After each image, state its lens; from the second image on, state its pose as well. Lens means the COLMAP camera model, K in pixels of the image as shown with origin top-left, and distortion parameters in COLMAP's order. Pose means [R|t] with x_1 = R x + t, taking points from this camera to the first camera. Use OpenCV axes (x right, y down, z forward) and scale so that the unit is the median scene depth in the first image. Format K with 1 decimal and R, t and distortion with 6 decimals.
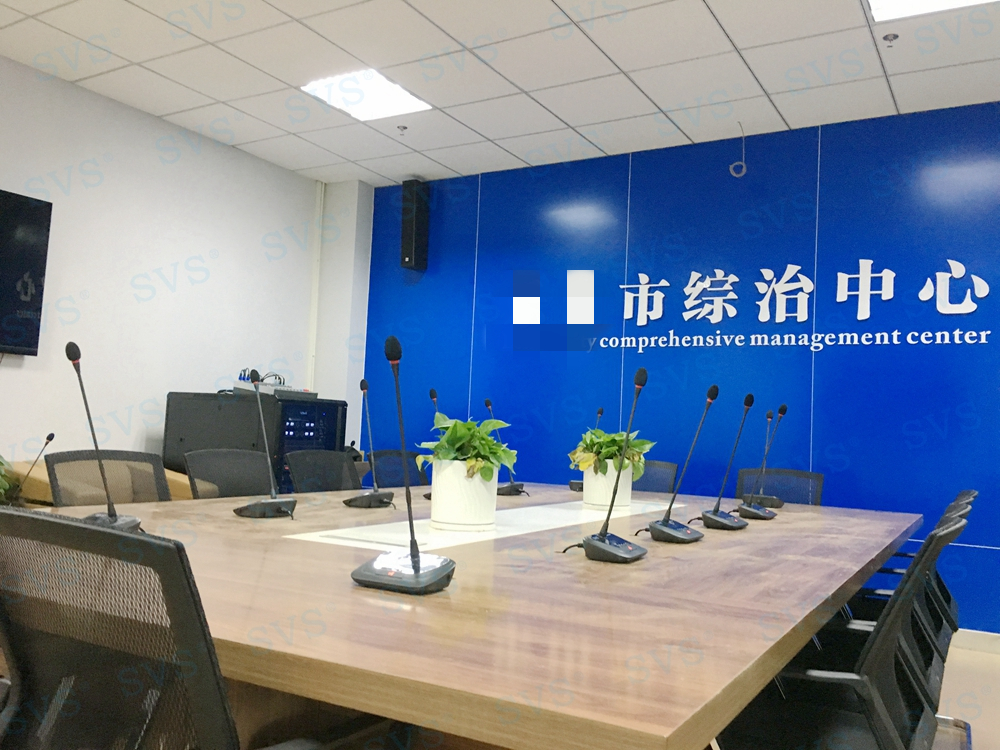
lens RADIAL K [[845.8, 0, 500.0], [0, 845.8, 375.0], [0, 0, 1]] dist [0.089542, -0.120089]
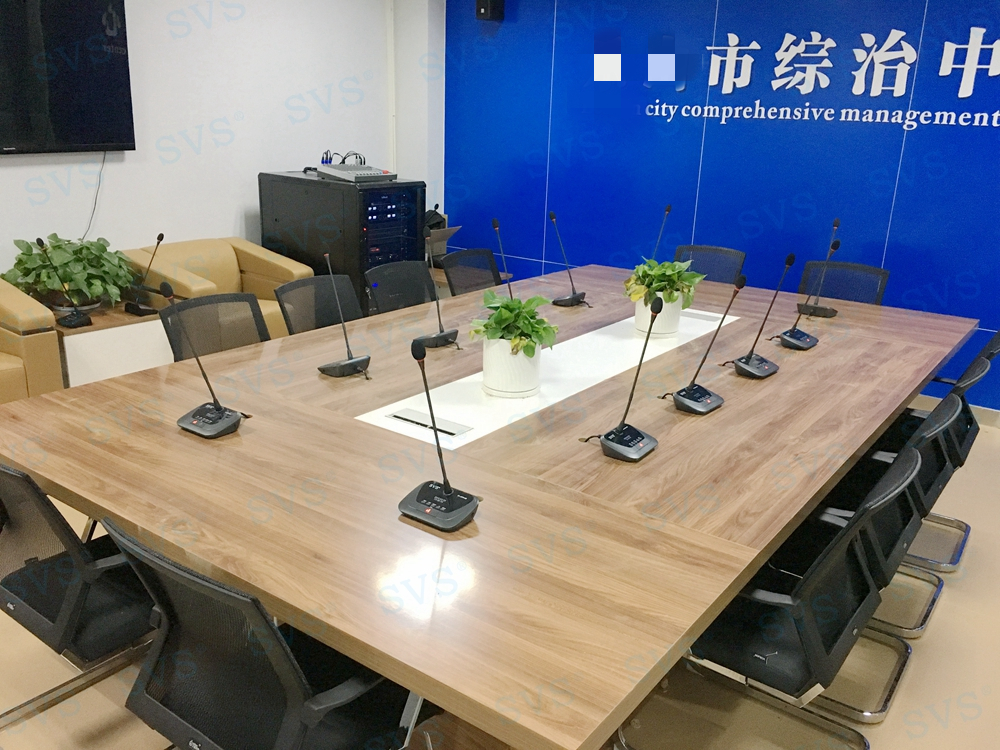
lens RADIAL K [[845.8, 0, 500.0], [0, 845.8, 375.0], [0, 0, 1]] dist [0.089542, -0.120089]
pose [[0.992934, 0.020937, -0.116807, 0.036217], [0.022172, 0.934247, 0.355935, -0.118803], [0.116579, -0.356010, 0.927182, -0.030177]]
